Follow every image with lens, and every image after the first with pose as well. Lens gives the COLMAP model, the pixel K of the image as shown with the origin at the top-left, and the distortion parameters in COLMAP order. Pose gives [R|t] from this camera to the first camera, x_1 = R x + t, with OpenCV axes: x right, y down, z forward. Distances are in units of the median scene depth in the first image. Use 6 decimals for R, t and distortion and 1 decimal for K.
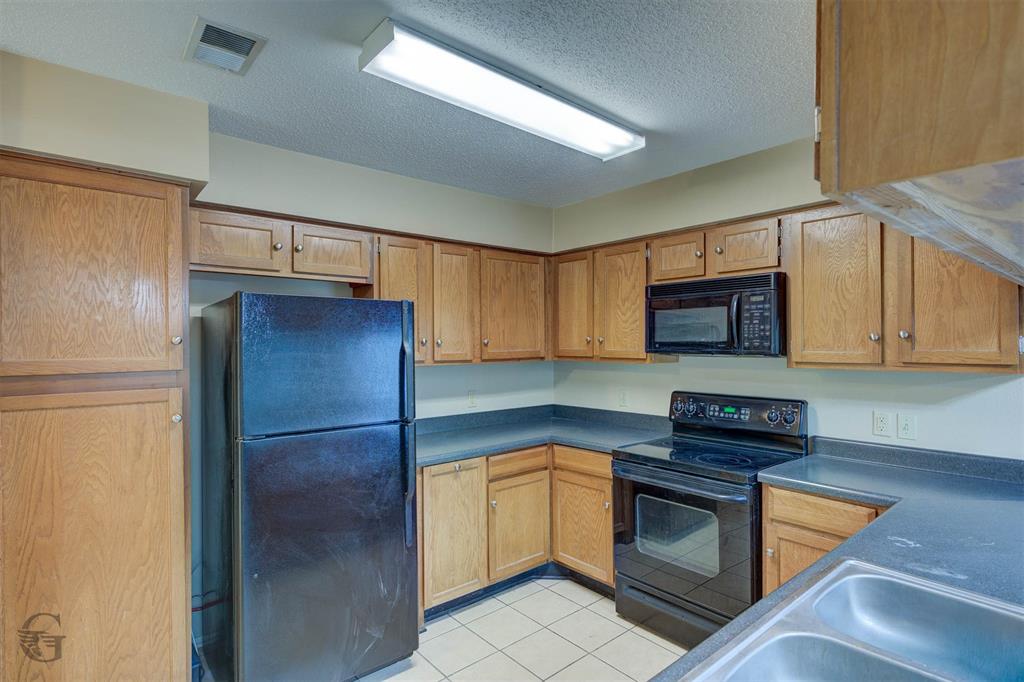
lens RADIAL K [[526.9, 0, 513.4], [0, 526.9, 342.6], [0, 0, 1]] dist [0.005617, -0.000640]
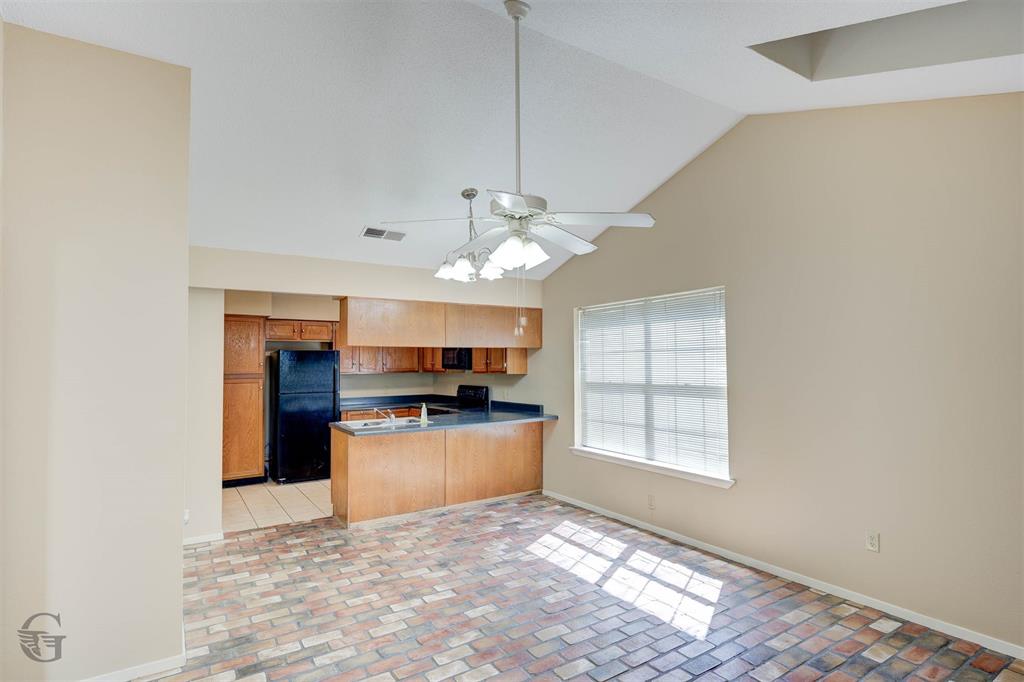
lens RADIAL K [[526.9, 0, 521.7], [0, 526.9, 343.0], [0, 0, 1]] dist [0.005617, -0.000640]
pose [[0.994496, -0.005520, -0.104633, 0.922169], [0.001883, 0.999391, -0.034833, -0.015275], [0.104761, 0.034444, 0.993901, -1.470326]]
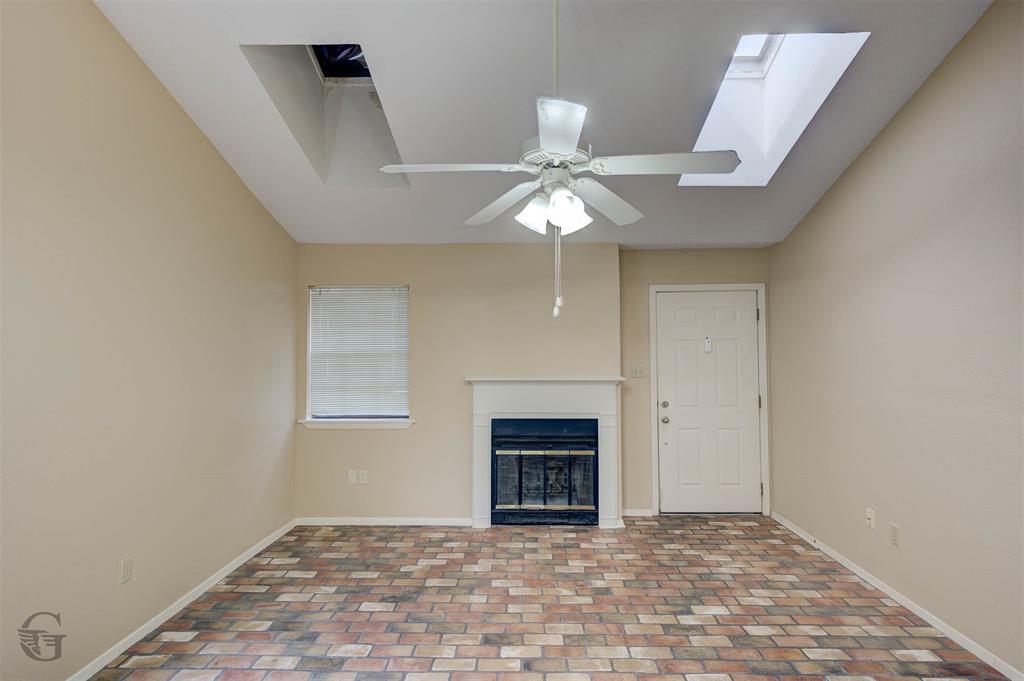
lens RADIAL K [[526.9, 0, 510.4], [0, 526.9, 335.4], [0, 0, 1]] dist [0.005617, -0.000640]
pose [[-0.746124, 0.029451, 0.665155, 0.406970], [0.007937, 0.999344, -0.035344, -0.004219], [-0.665760, -0.021091, -0.745868, -0.006489]]
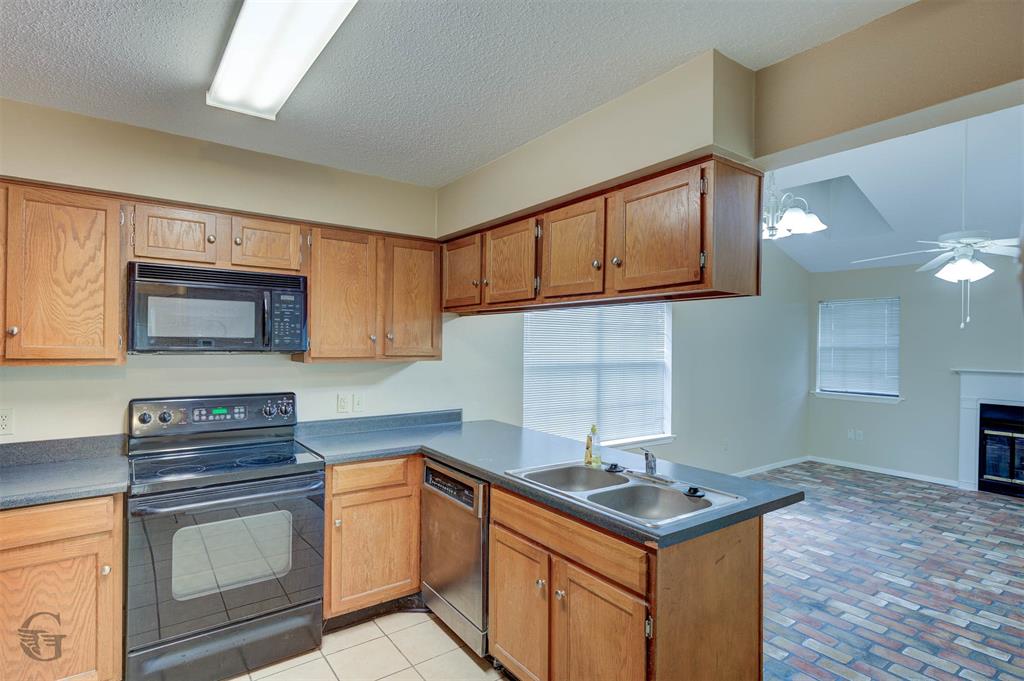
lens RADIAL K [[526.9, 0, 515.9], [0, 526.9, 343.6], [0, 0, 1]] dist [0.005617, -0.000640]
pose [[0.051205, 0.004963, 0.998676, -0.509724], [-0.014831, 0.999881, -0.004208, 0.004371], [-0.998578, -0.014596, 0.051273, 0.442277]]
